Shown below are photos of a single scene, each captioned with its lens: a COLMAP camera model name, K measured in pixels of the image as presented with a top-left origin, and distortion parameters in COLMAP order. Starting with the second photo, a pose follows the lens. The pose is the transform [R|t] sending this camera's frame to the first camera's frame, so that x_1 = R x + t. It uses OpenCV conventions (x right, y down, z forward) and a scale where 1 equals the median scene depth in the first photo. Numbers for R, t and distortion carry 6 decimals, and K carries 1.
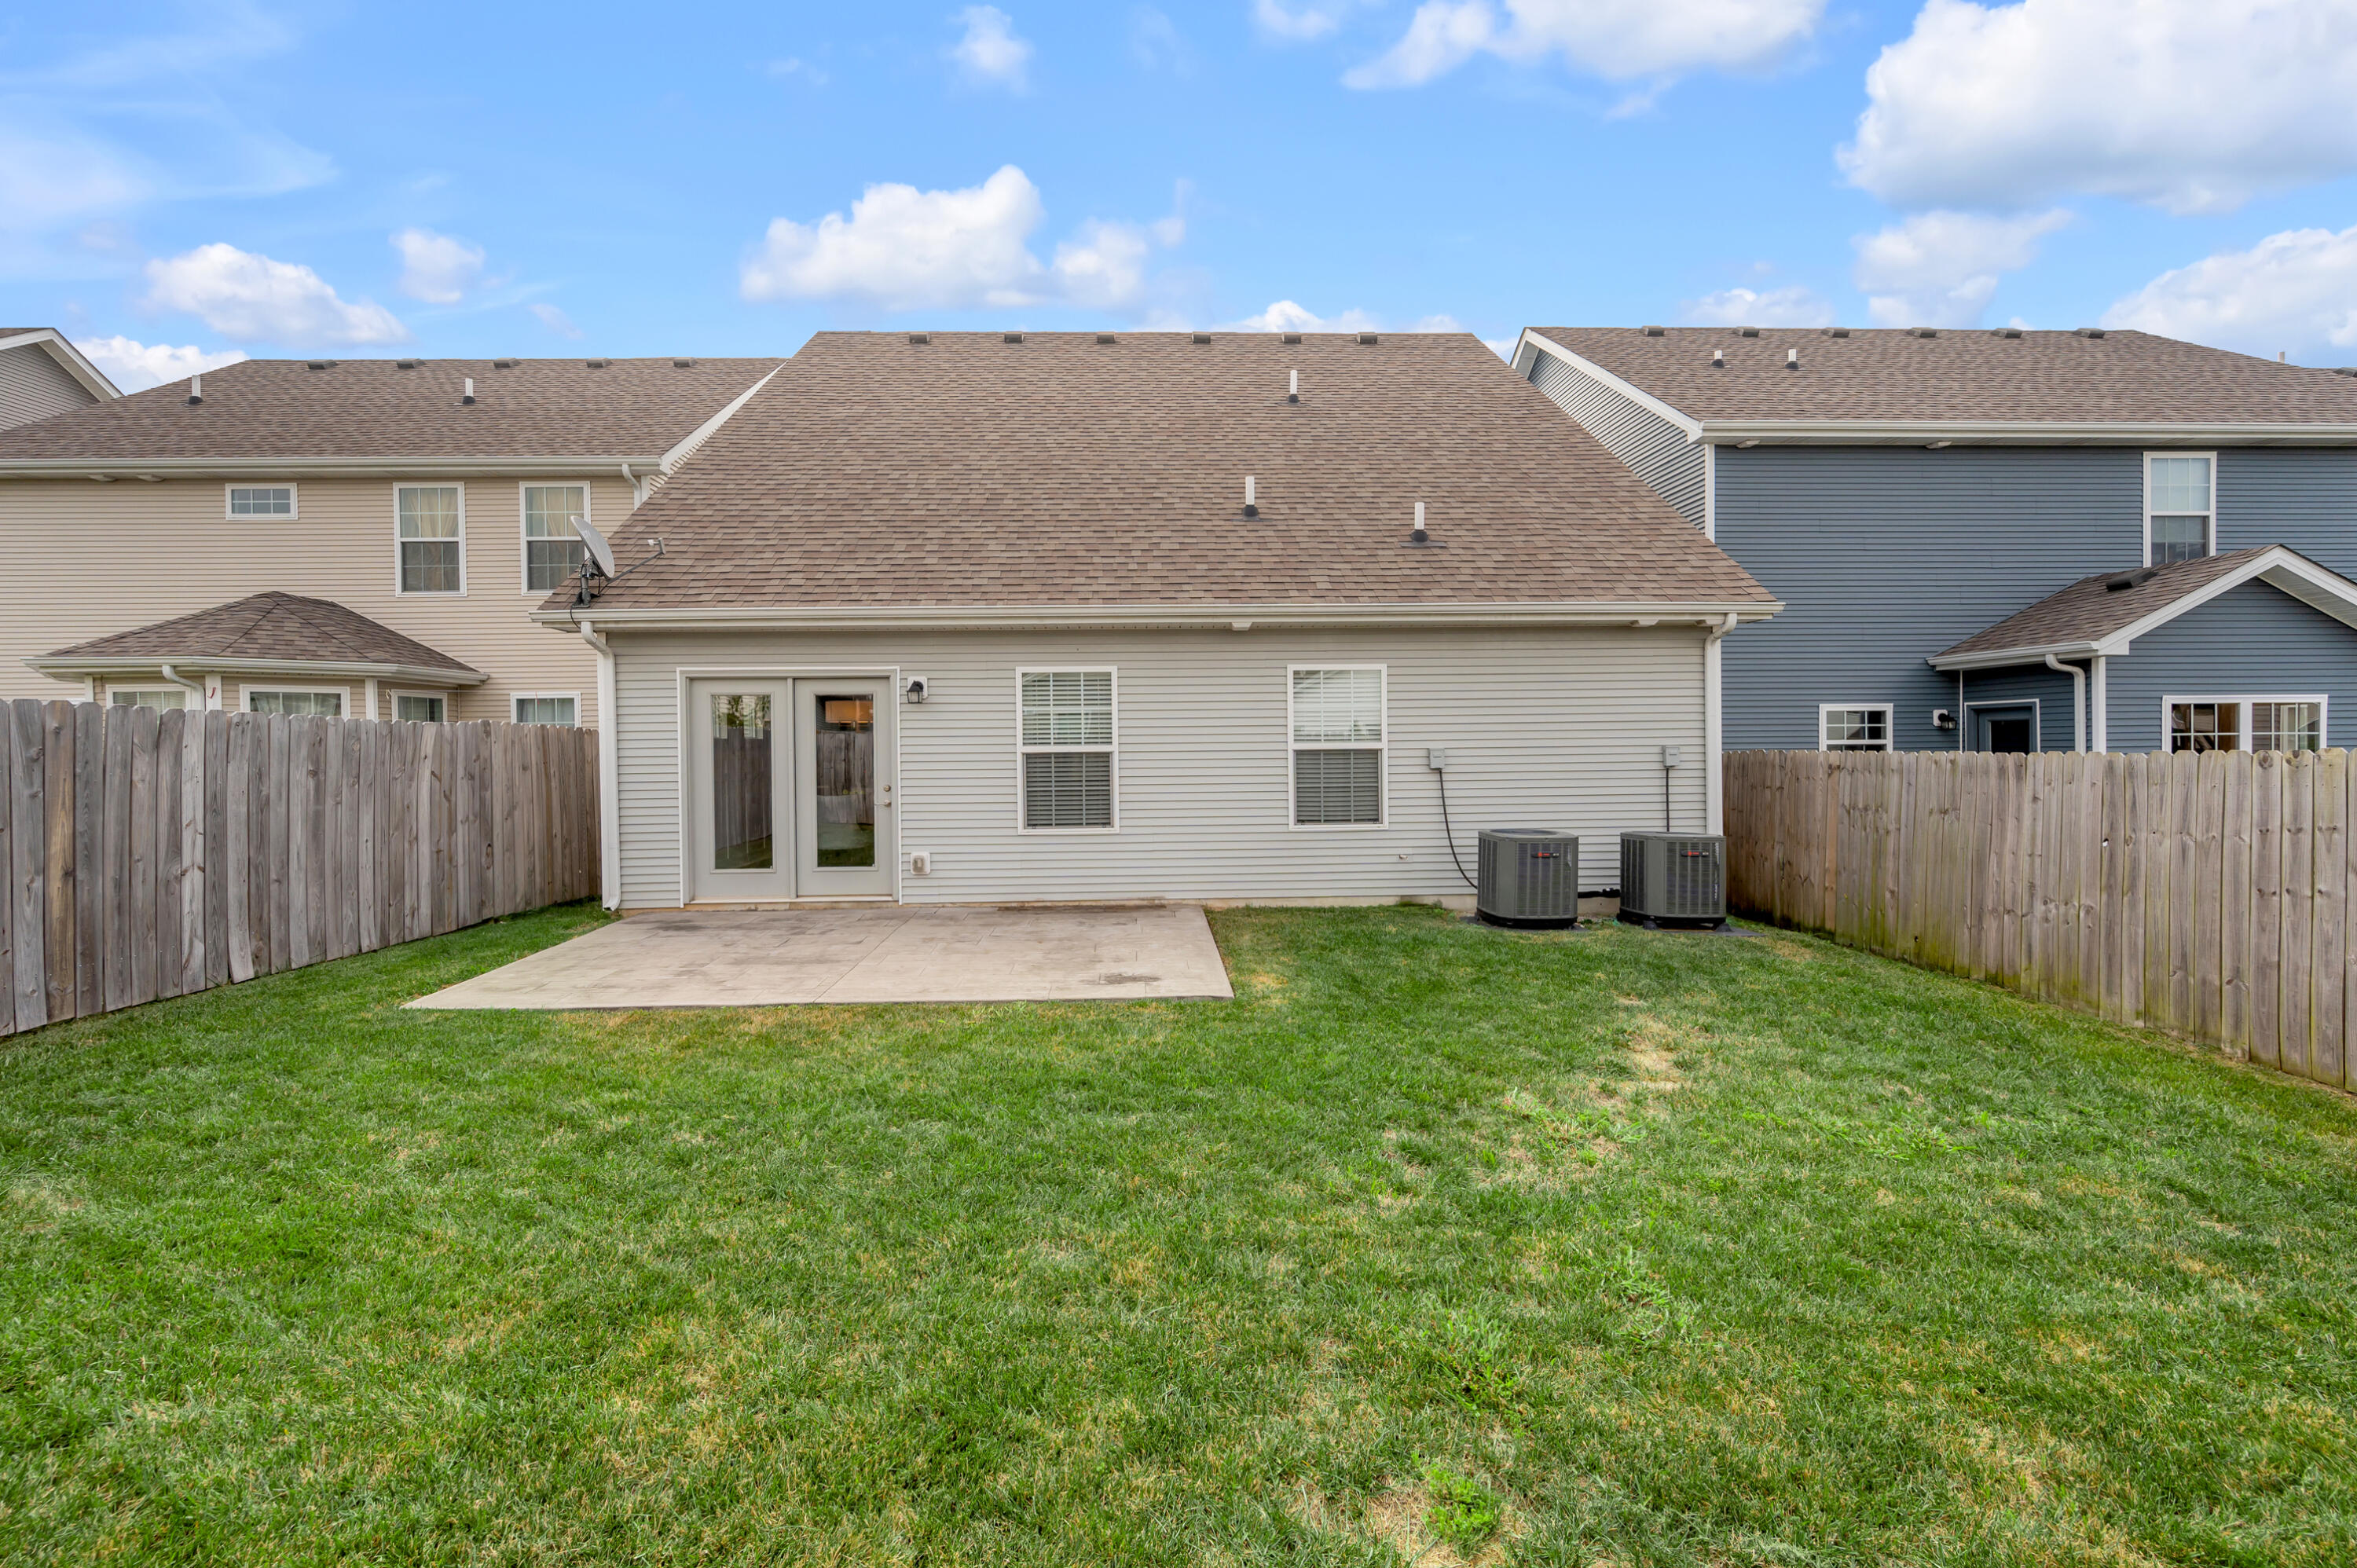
lens RADIAL K [[955.3, 0, 1178.5], [0, 955.3, 756.2], [0, 0, 1]] dist [-0.000568, -0.000297]
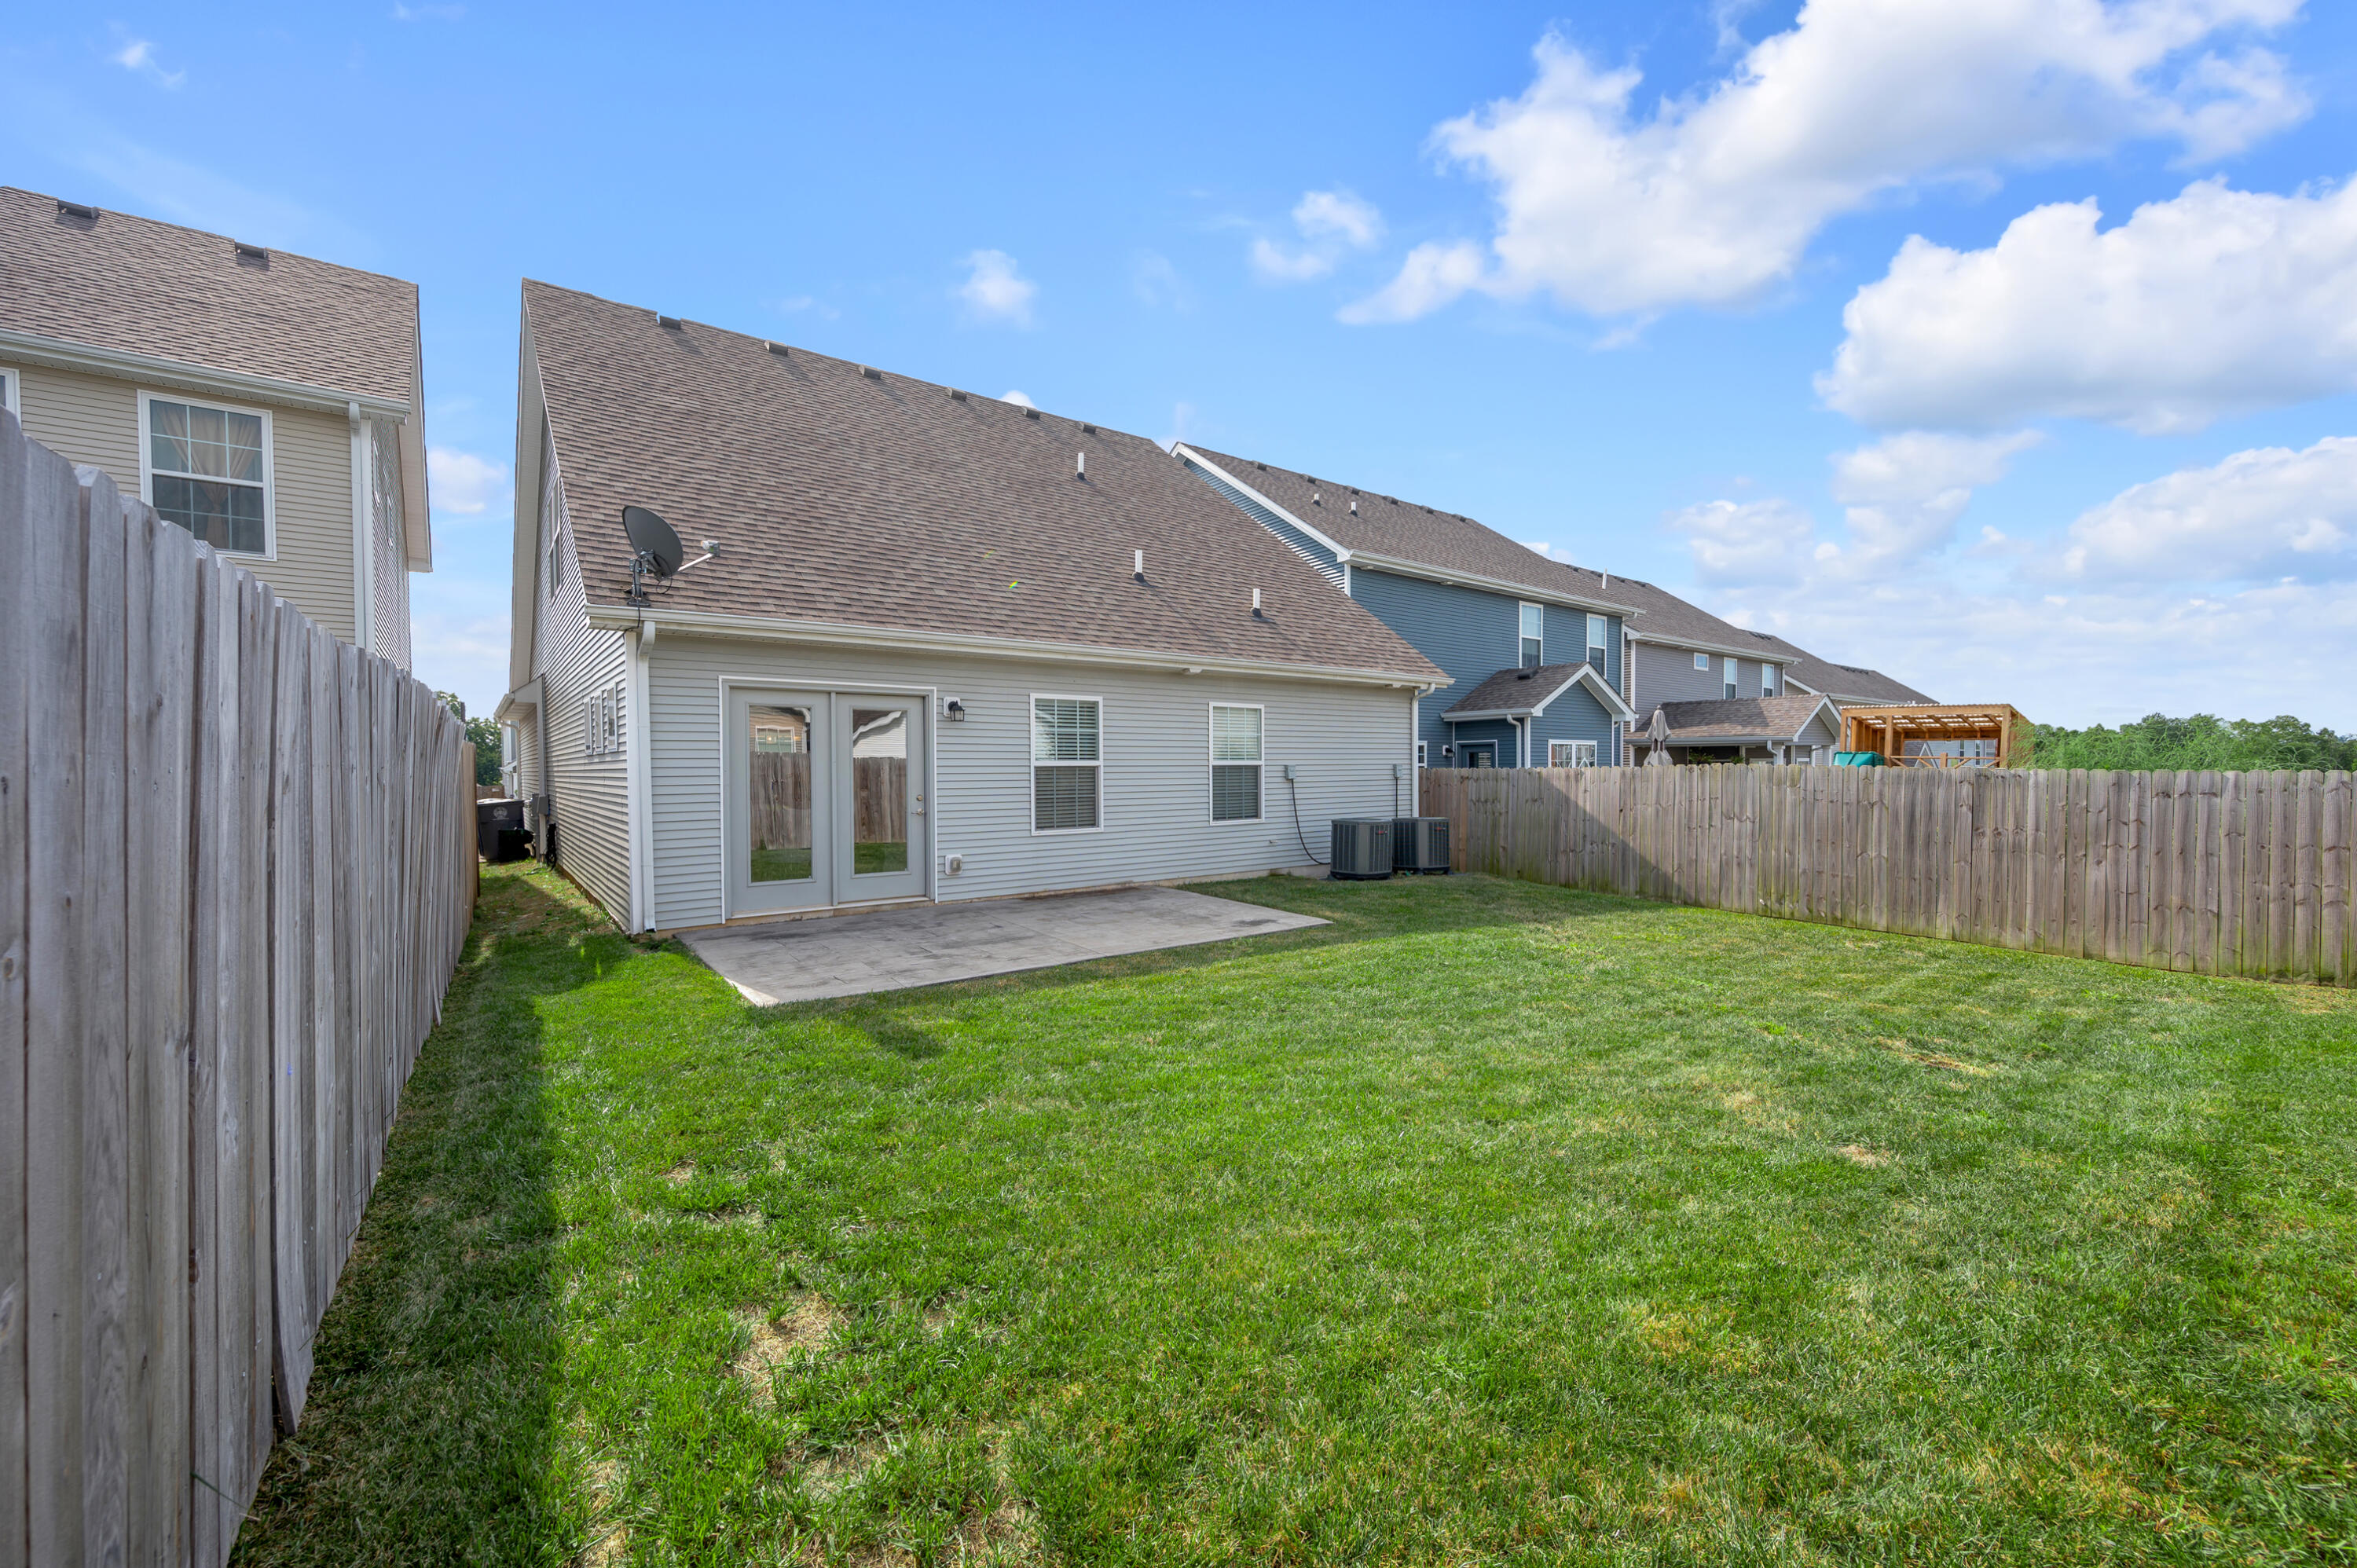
lens RADIAL K [[966.2, 0, 1175.6], [0, 966.2, 776.7], [0, 0, 1]] dist [-0.001856, -0.000265]
pose [[0.801123, -0.000326, 0.598500, -0.735140], [0.005427, 0.999963, -0.006719, 0.018281], [-0.598476, 0.008631, 0.801094, -0.060558]]
